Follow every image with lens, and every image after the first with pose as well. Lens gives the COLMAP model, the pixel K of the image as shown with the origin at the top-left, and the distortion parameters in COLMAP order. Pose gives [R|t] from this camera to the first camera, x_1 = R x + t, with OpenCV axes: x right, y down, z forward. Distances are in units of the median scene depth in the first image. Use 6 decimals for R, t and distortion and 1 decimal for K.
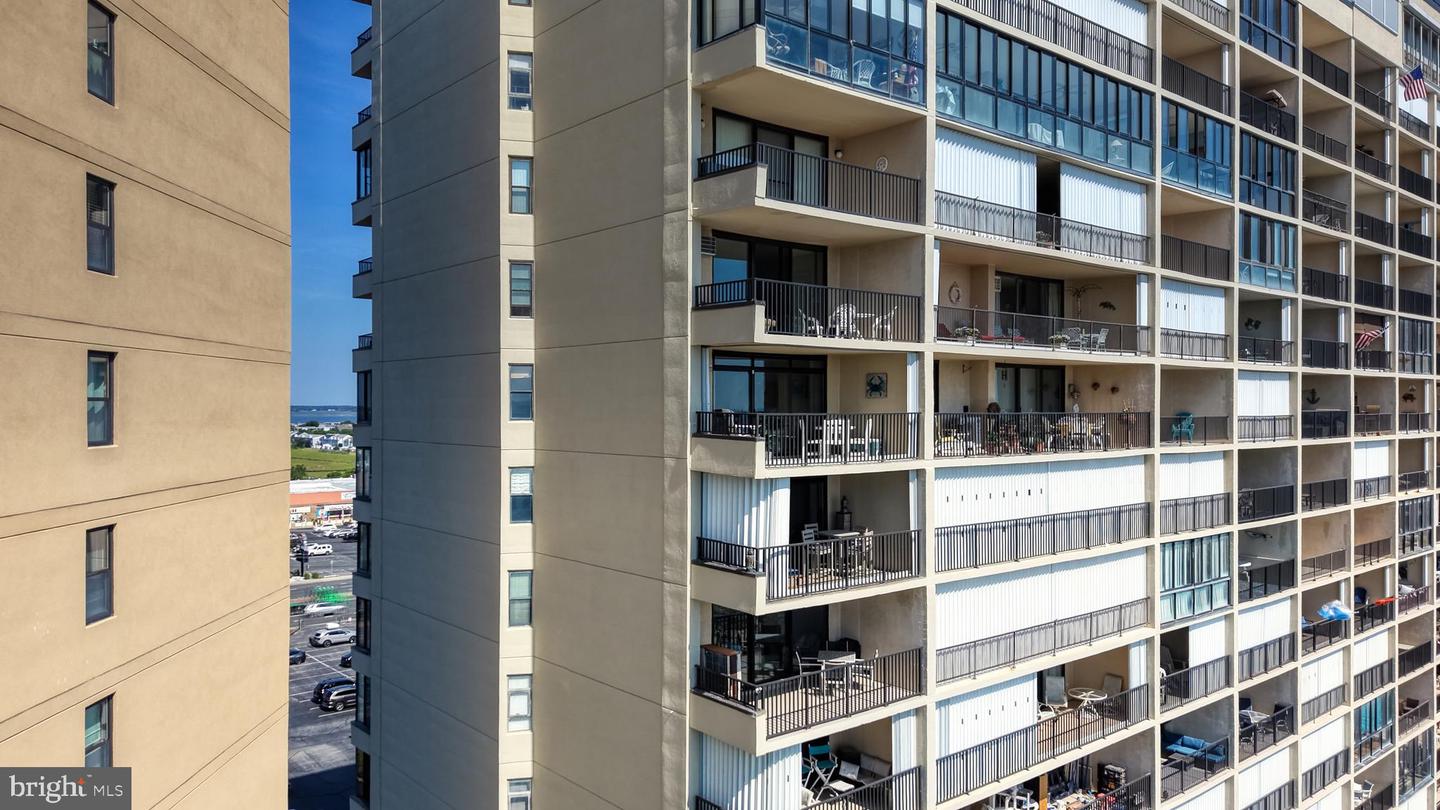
lens RADIAL K [[975.1, 0, 720.0], [0, 975.1, 405.0], [0, 0, 1]] dist [0.085461, -0.097200]
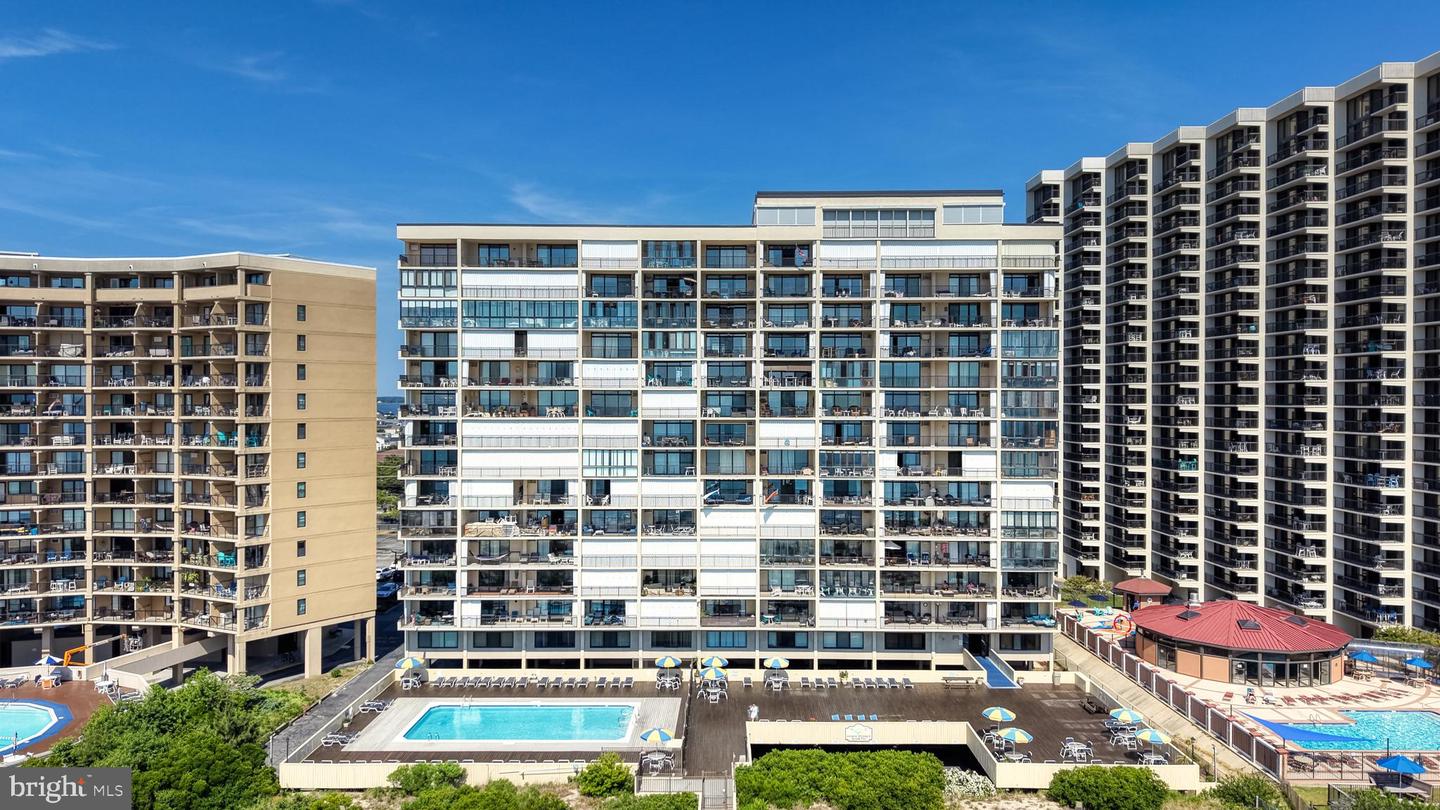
lens RADIAL K [[975.1, 0, 720.0], [0, 975.1, 405.0], [0, 0, 1]] dist [0.085461, -0.097200]
pose [[0.756647, 0.004039, -0.653811, 3.375661], [0.002070, 0.999961, 0.008574, -0.025513], [0.653820, -0.007841, 0.756609, -1.208530]]
